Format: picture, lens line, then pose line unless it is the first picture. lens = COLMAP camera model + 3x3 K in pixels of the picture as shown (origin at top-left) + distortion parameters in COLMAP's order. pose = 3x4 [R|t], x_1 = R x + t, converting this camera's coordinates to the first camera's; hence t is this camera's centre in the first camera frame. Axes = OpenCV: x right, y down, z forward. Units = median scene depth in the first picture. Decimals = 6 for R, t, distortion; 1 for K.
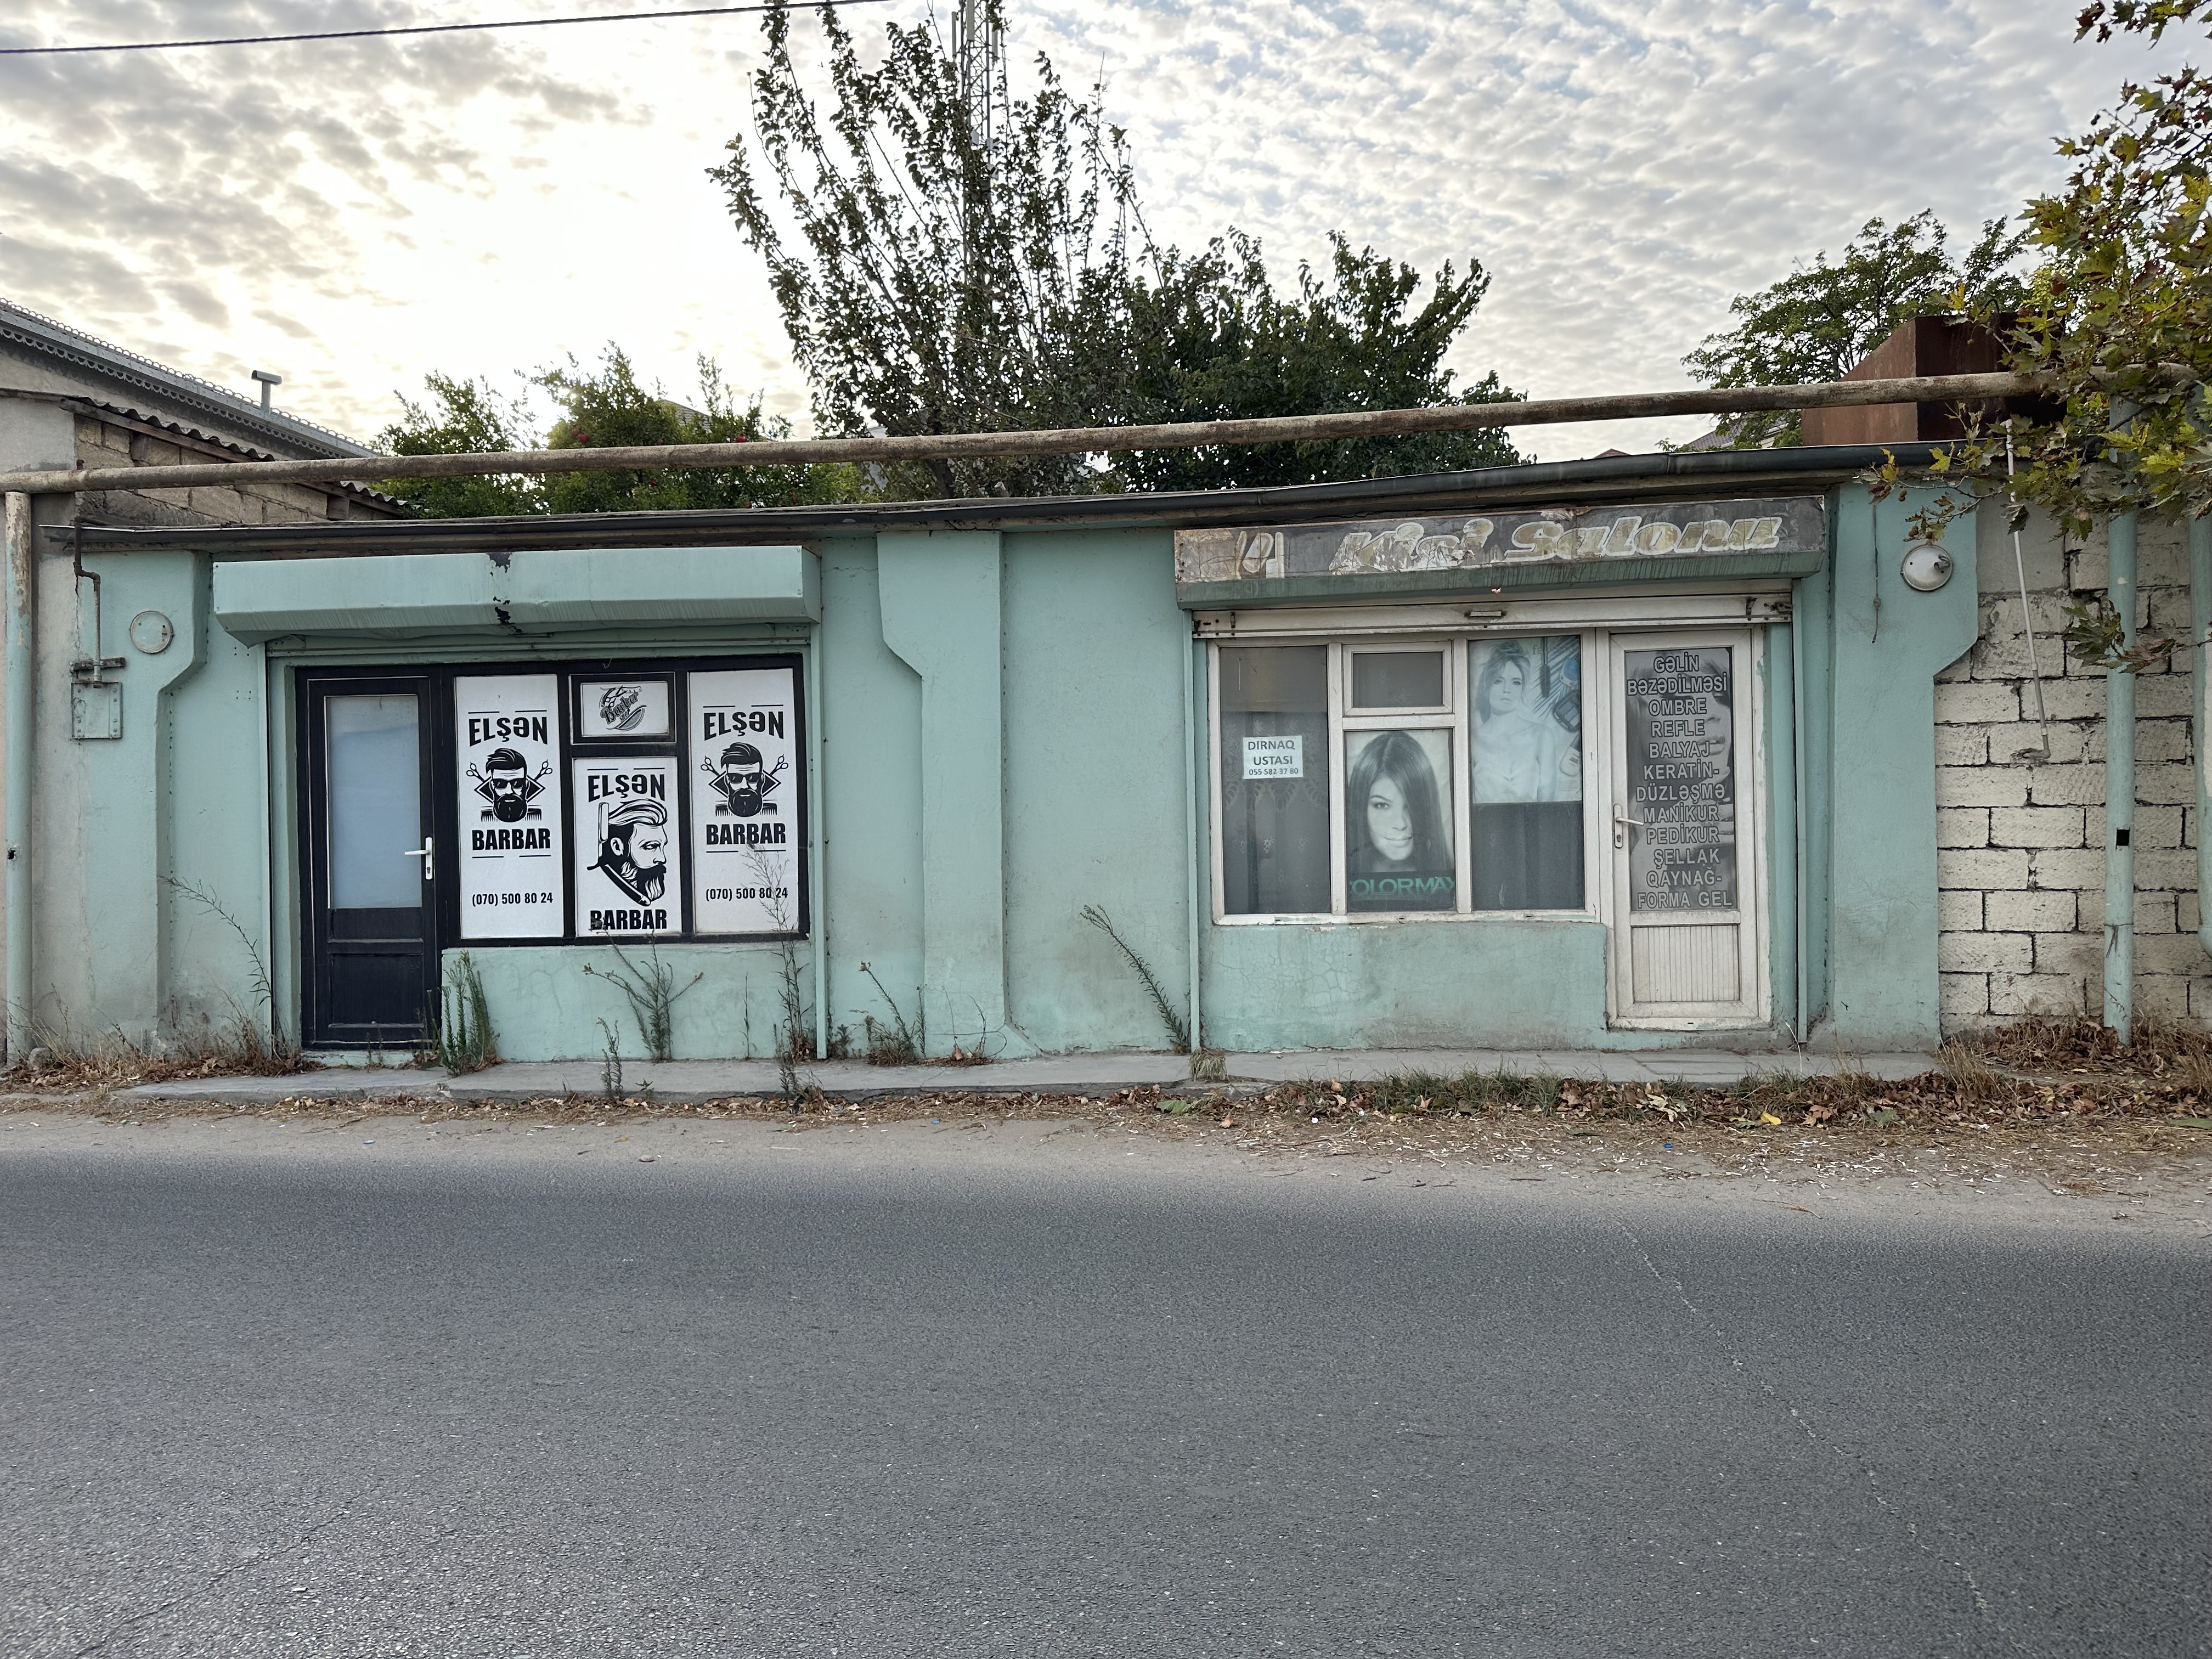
lens RADIAL K [[1560.9, 0, 1105.5], [0, 1560.9, 825.0], [0, 0, 1]] dist [0.006167, 0.003034]
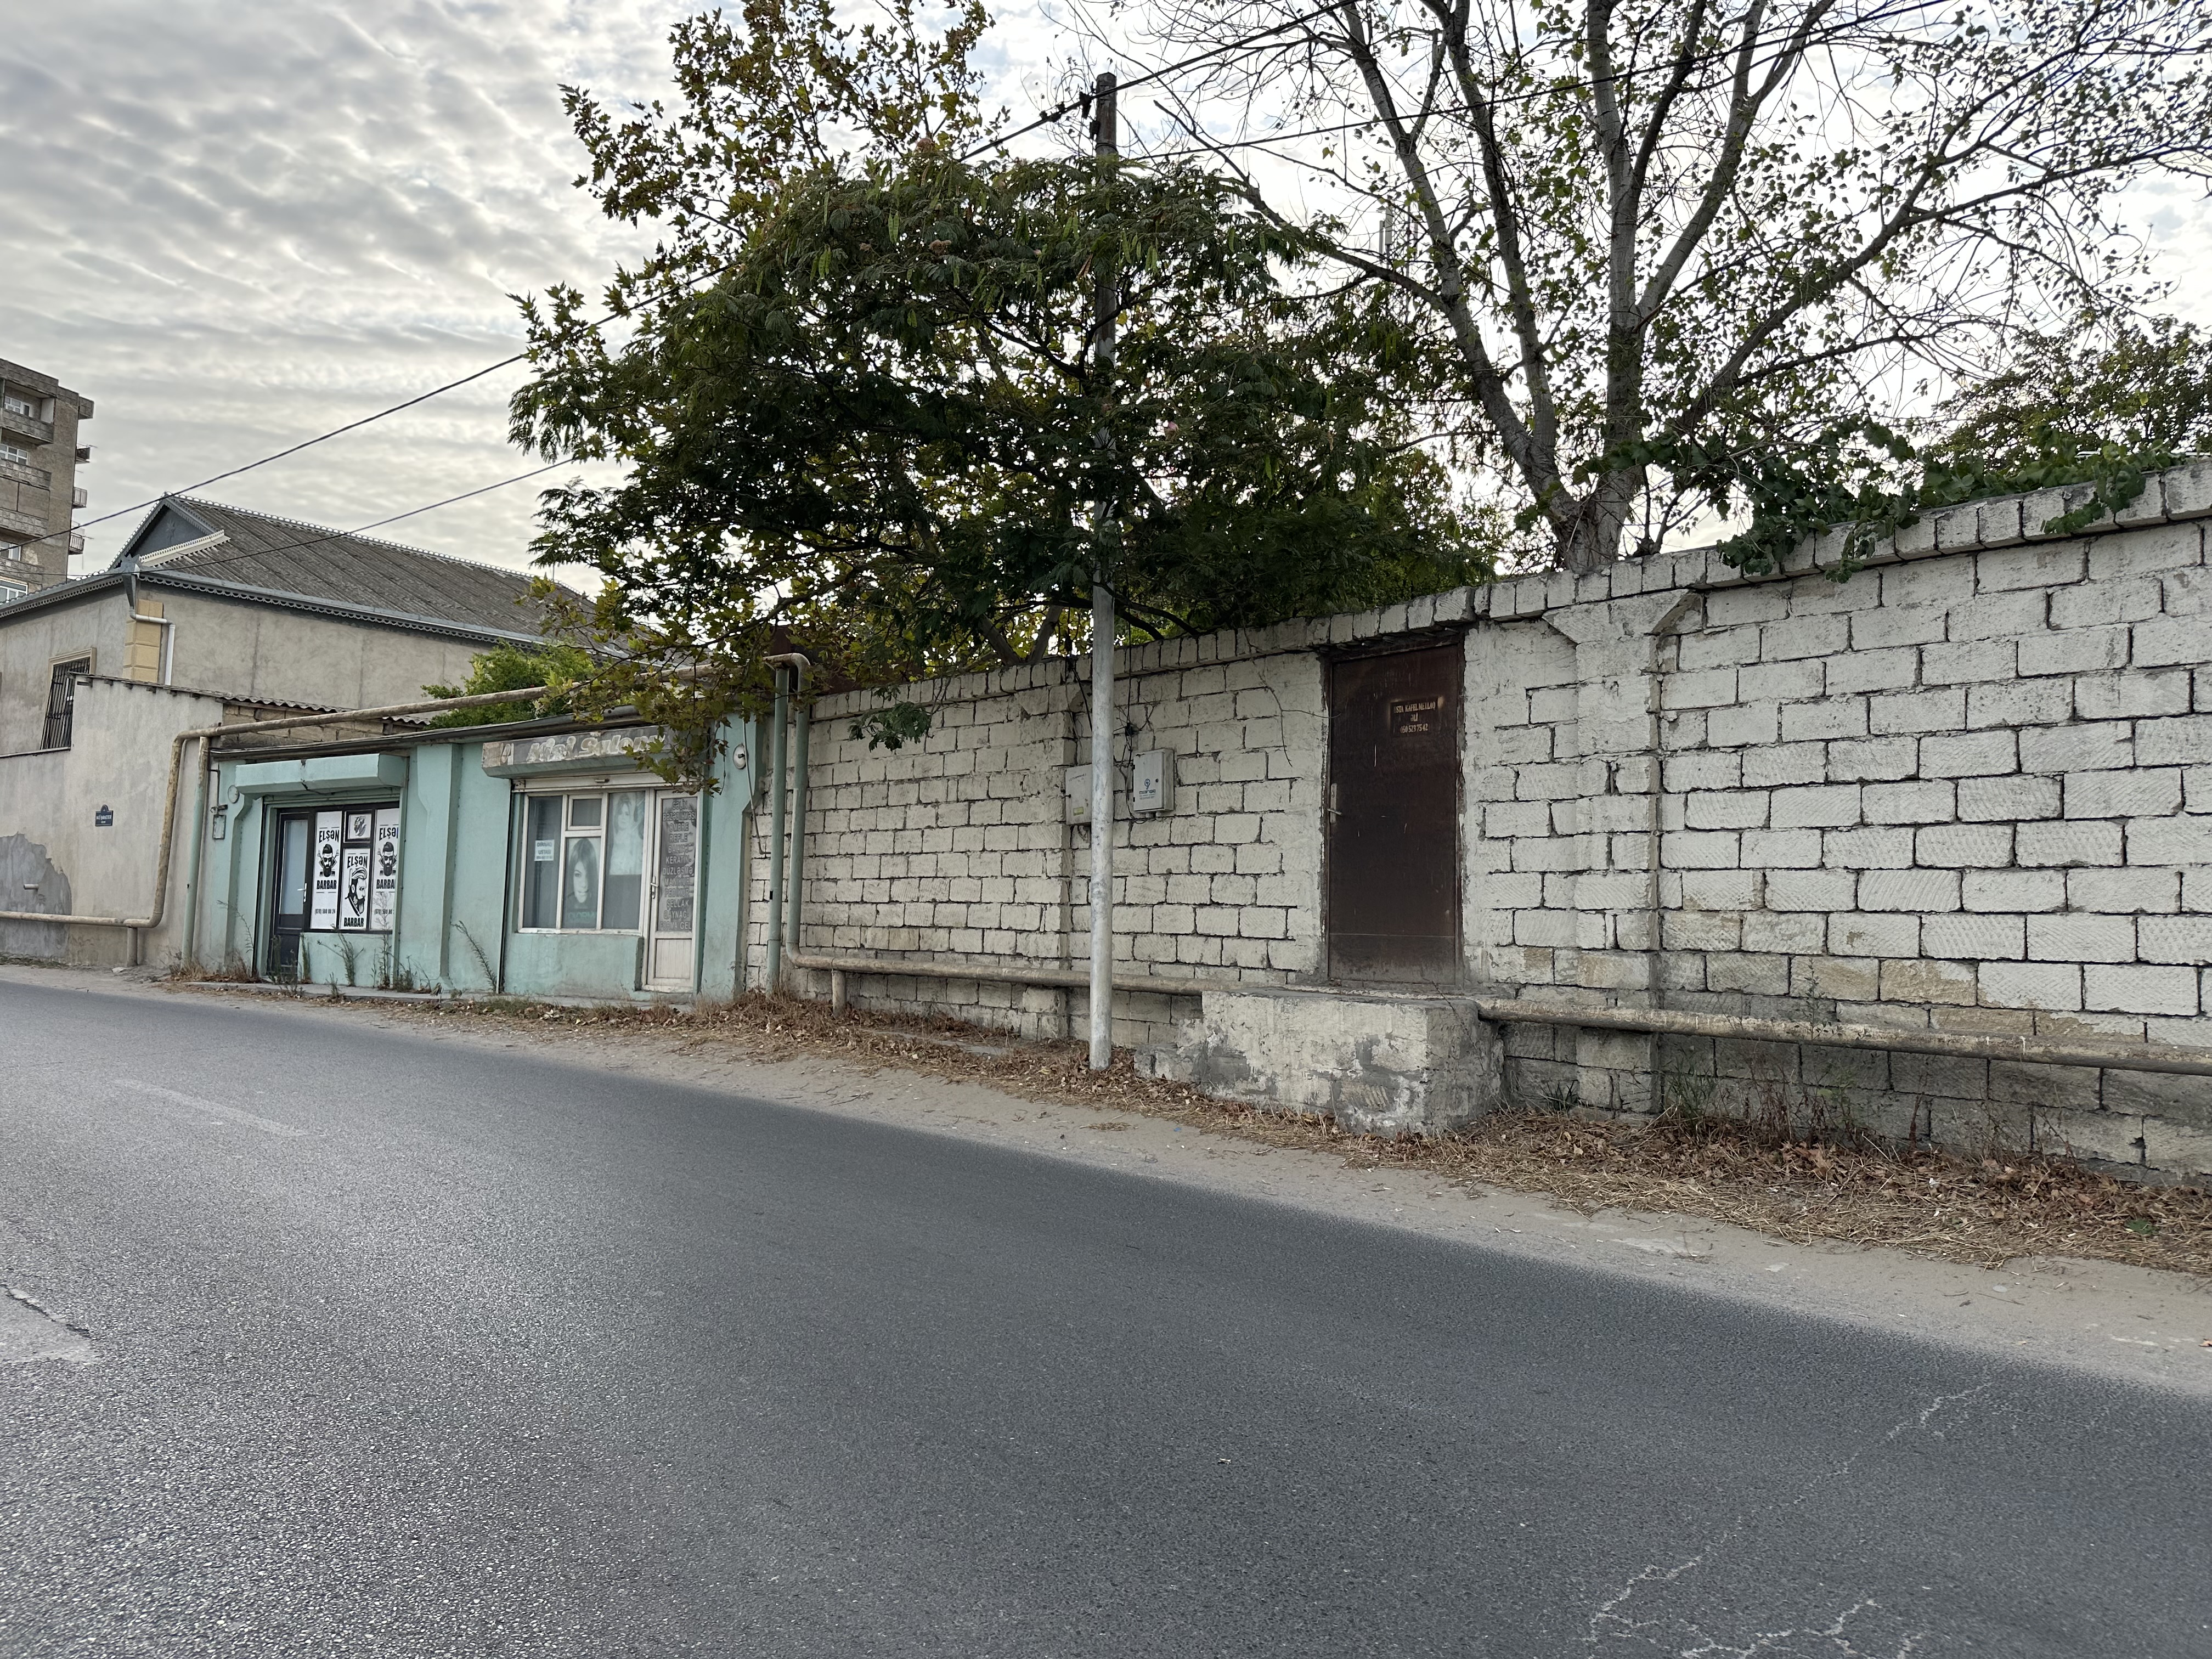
lens RADIAL K [[1560.9, 0, 1106.8], [0, 1560.9, 829.9], [0, 0, 1]] dist [0.006167, 0.003034]
pose [[0.875222, 0.002733, -0.483714, 1.704472], [-0.037730, 0.997323, -0.062632, 0.029374], [0.482248, 0.073067, 0.872982, -0.423975]]
